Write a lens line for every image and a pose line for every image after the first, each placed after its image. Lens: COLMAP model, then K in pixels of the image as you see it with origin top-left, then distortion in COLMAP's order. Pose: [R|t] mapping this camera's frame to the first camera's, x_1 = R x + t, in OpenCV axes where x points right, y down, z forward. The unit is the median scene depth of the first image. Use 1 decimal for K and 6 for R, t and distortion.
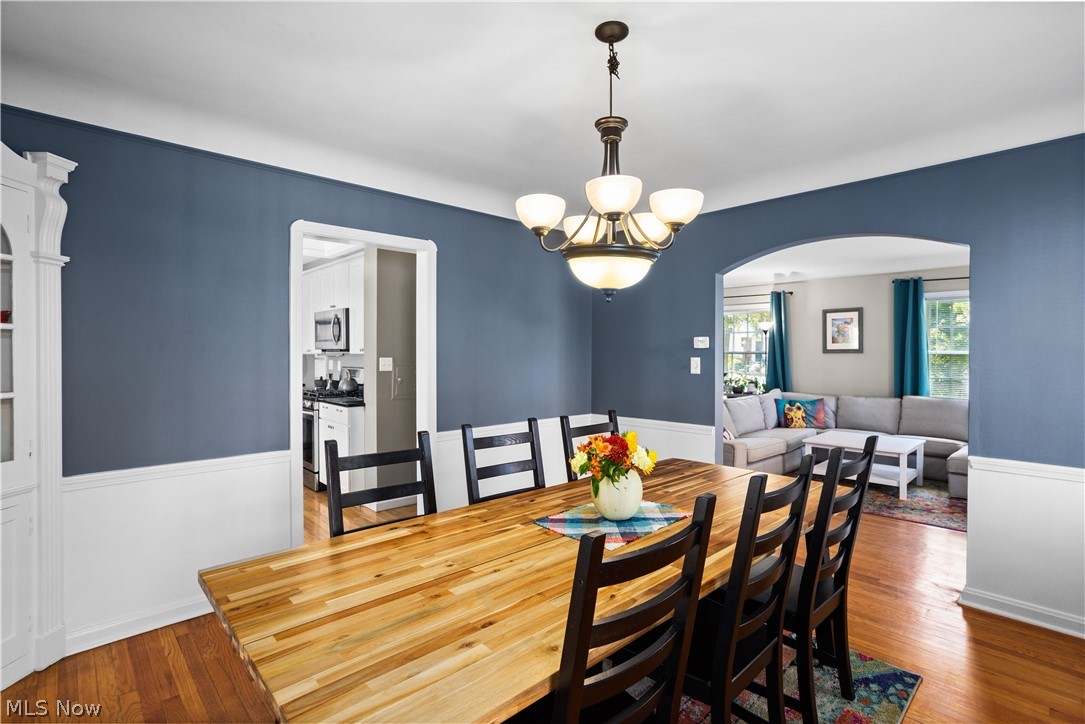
lens RADIAL K [[523.0, 0, 547.3], [0, 523.0, 360.3], [0, 0, 1]] dist [-0.016088, 0.001873]
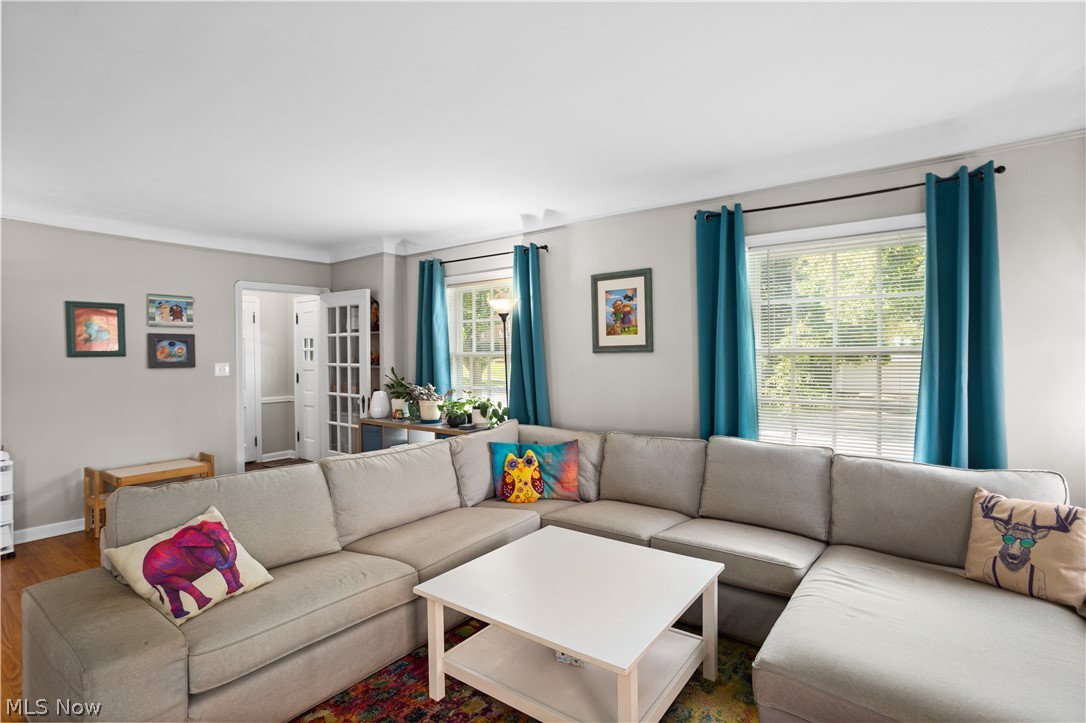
lens RADIAL K [[523.5, 0, 538.4], [0, 523.5, 355.5], [0, 0, 1]] dist [-0.016088, 0.001873]
pose [[0.988705, -0.015001, 0.149123, 0.414017], [0.015580, 0.999875, -0.002716, -0.010996], [-0.149063, 0.005009, 0.988815, 0.484309]]
